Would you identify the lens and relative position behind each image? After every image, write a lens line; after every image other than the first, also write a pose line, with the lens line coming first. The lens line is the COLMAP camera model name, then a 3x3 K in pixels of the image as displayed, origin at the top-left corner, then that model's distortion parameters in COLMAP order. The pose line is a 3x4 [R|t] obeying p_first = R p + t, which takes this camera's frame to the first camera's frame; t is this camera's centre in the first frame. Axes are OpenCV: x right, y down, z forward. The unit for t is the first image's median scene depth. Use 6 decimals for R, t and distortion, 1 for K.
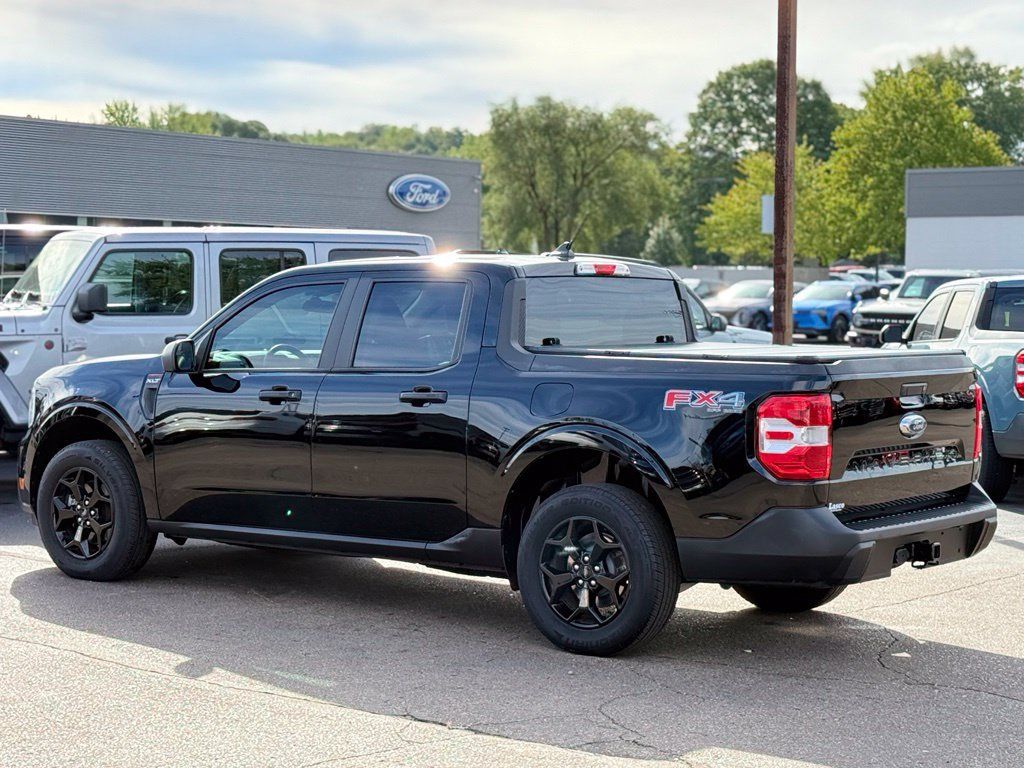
lens RADIAL K [[1984.6, 0, 512.0], [0, 1984.6, 384.0], [0, 0, 1]] dist [0.126214, -0.001279]
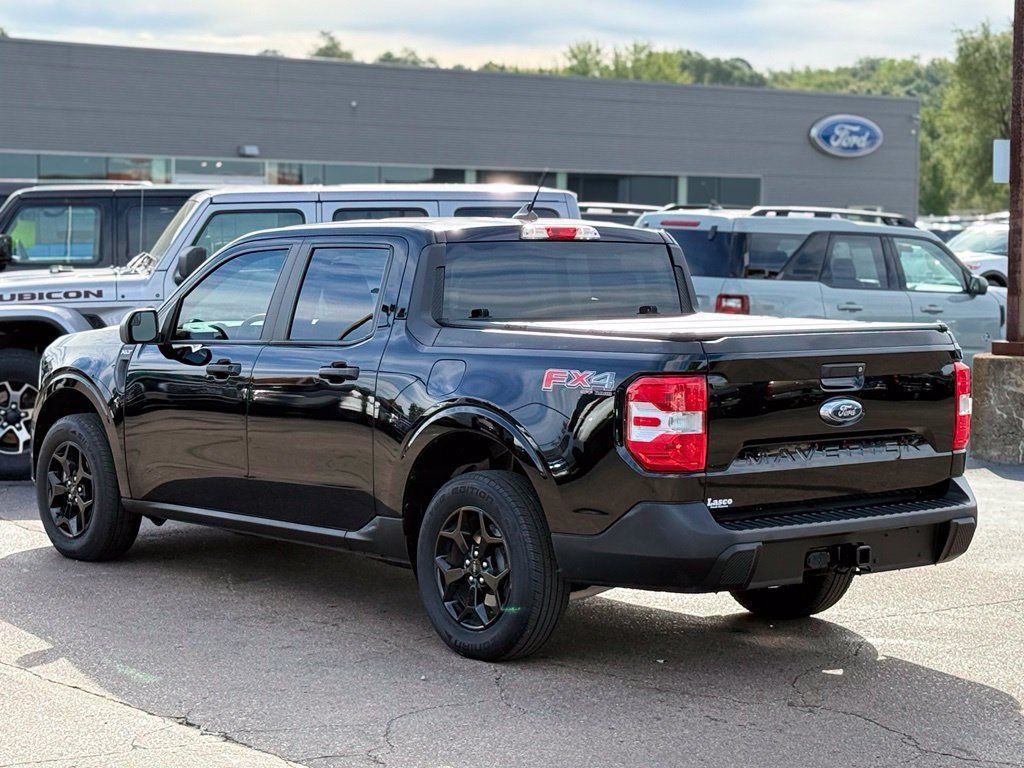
lens RADIAL K [[2174.2, 0, 512.0], [0, 2174.2, 384.0], [0, 0, 1]] dist [0.161331, -0.234148]
pose [[0.974875, 0.010721, -0.222495, 0.232635], [-0.006922, 0.999817, 0.017847, -0.006276], [0.222645, -0.015858, 0.974771, 0.029103]]
